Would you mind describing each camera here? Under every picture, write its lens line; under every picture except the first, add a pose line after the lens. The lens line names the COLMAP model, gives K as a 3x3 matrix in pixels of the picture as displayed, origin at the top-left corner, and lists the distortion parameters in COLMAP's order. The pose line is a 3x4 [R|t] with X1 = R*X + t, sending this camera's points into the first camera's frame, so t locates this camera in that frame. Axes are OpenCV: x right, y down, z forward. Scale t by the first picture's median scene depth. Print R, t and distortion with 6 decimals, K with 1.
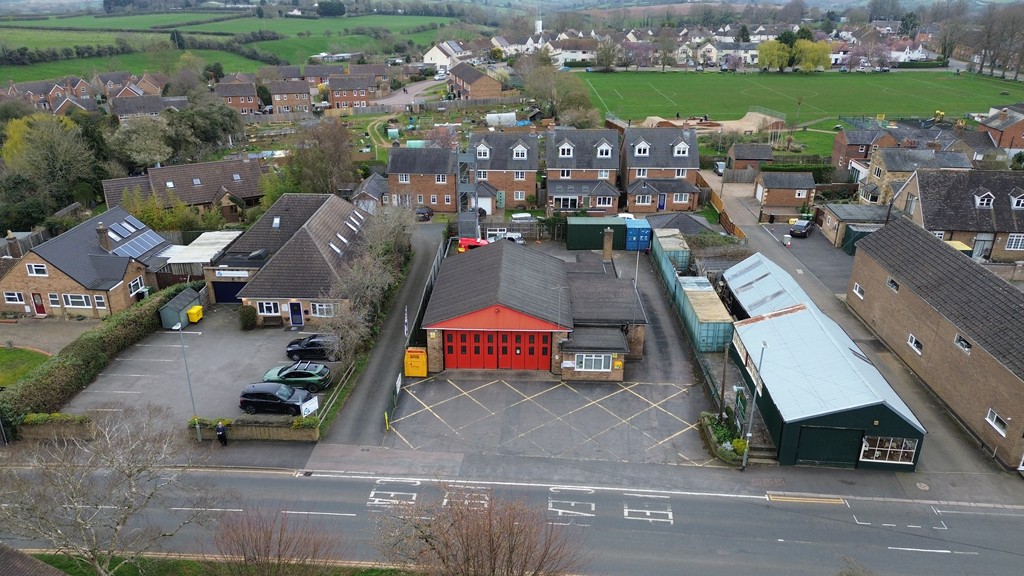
lens RADIAL K [[722.4, 0, 513.6], [0, 722.4, 284.9], [0, 0, 1]] dist [0.074140, -0.068507]
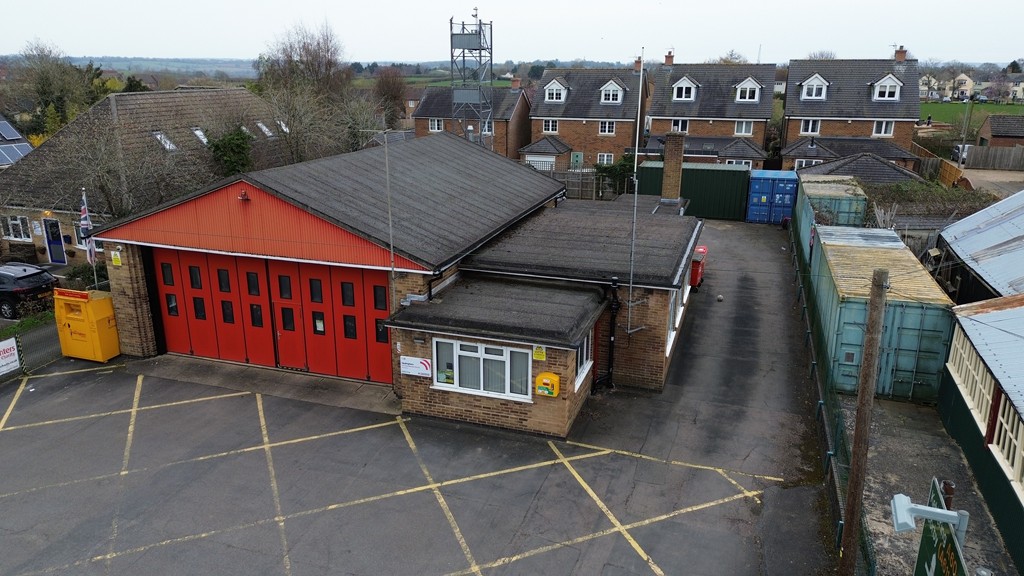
lens RADIAL K [[722.4, 0, 512.8], [0, 722.4, 285.0], [0, 0, 1]] dist [0.074140, -0.068507]
pose [[0.956746, 0.082730, -0.278912, 0.161660], [-0.110793, 0.990083, -0.086375, 0.071223], [0.269000, 0.113540, 0.956424, 0.500408]]
